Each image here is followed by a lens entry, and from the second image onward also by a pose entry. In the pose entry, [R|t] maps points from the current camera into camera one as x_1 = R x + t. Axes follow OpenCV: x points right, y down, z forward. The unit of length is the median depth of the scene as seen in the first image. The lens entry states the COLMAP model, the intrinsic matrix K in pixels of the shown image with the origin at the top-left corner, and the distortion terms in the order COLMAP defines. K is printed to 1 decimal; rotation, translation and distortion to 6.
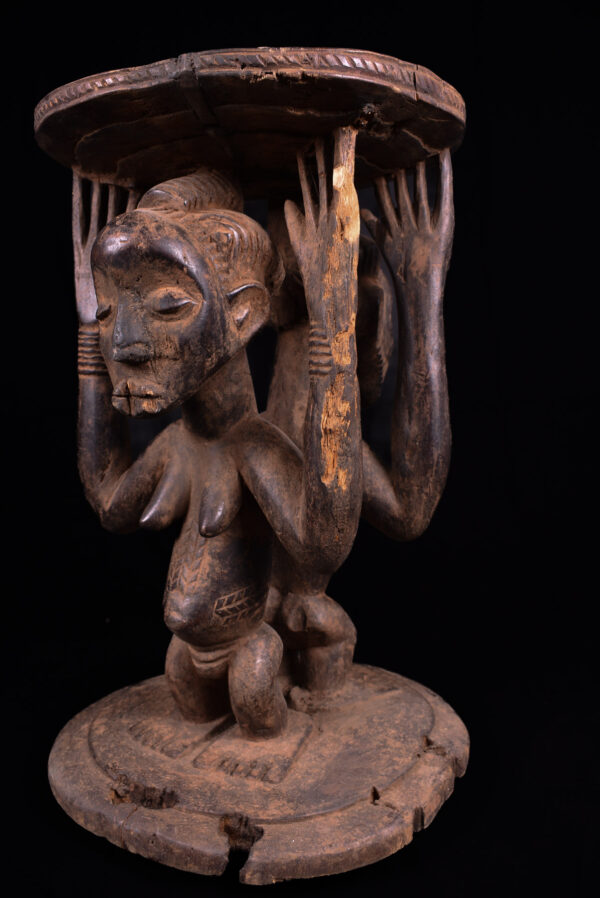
lens RADIAL K [[802.8, 0, 303.4], [0, 802.8, 449.8], [0, 0, 1]] dist [-0.093856, 0.010453]
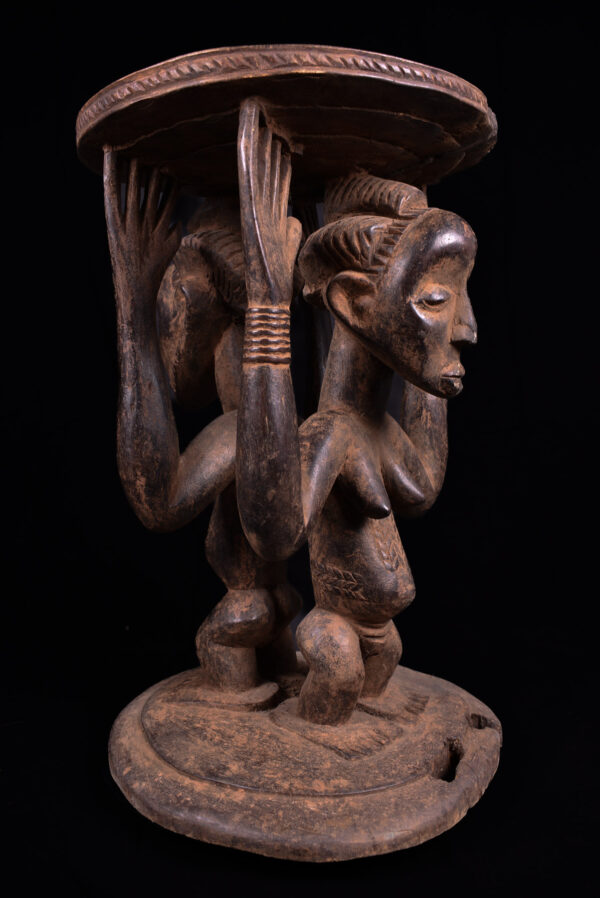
lens RADIAL K [[802.8, 0, 300.7], [0, 802.8, 449.4], [0, 0, 1]] dist [-0.093856, 0.010453]
pose [[0.016213, -0.079703, 0.996687, -1.302315], [0.147119, 0.986159, 0.076468, -0.082656], [-0.988986, 0.145392, 0.027714, 1.172047]]
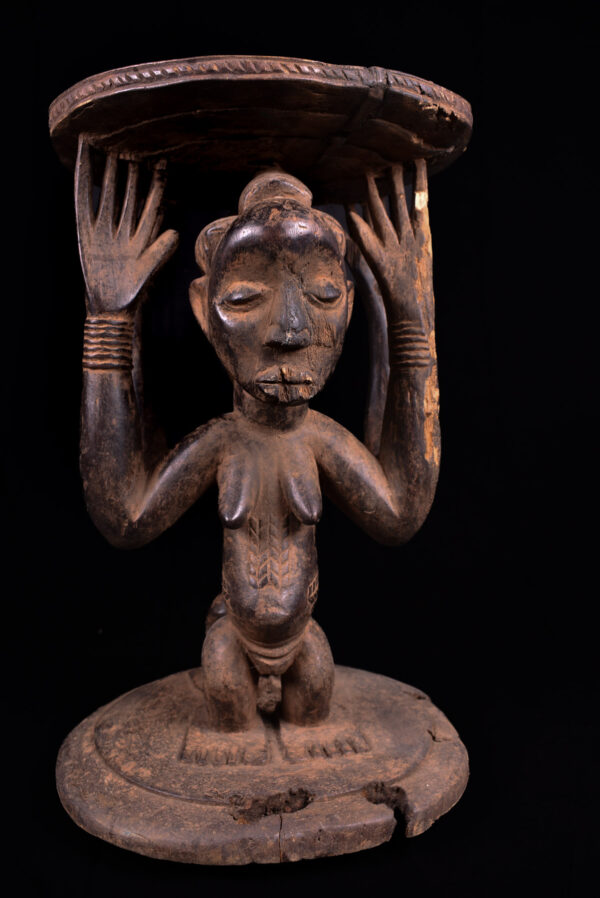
lens RADIAL K [[802.8, 0, 302.0], [0, 802.8, 450.3], [0, 0, 1]] dist [-0.093856, 0.010453]
pose [[0.747595, -0.039068, 0.663005, -0.840634], [0.078332, 0.996488, -0.029607, 0.046033], [-0.659519, 0.074069, 0.748029, 0.245710]]
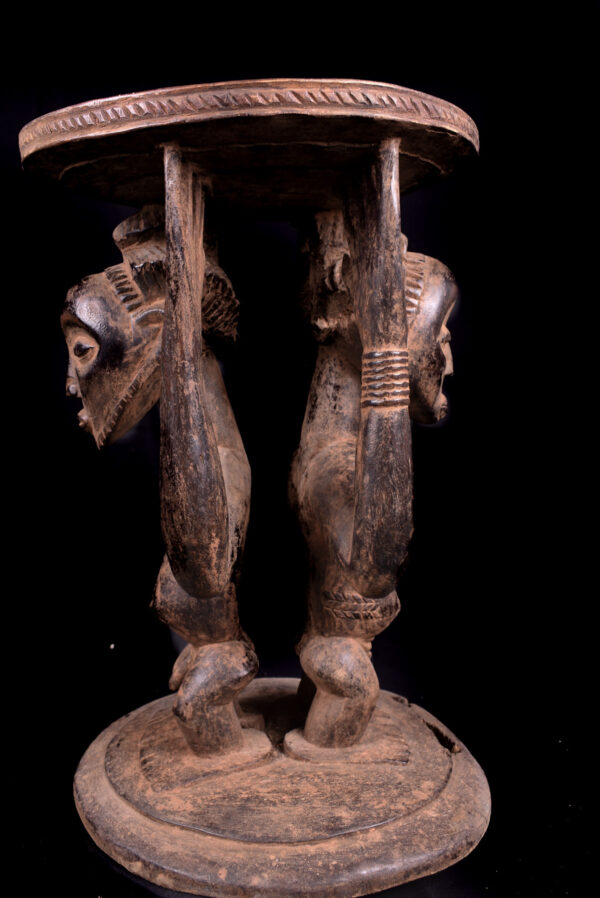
lens RADIAL K [[802.8, 0, 300.9], [0, 802.8, 450.5], [0, 0, 1]] dist [-0.093856, 0.010453]
pose [[-0.695972, -0.064327, 0.715182, -0.952810], [0.125276, 0.969827, 0.209143, -0.282158], [-0.707057, 0.235153, -0.666914, 1.969564]]
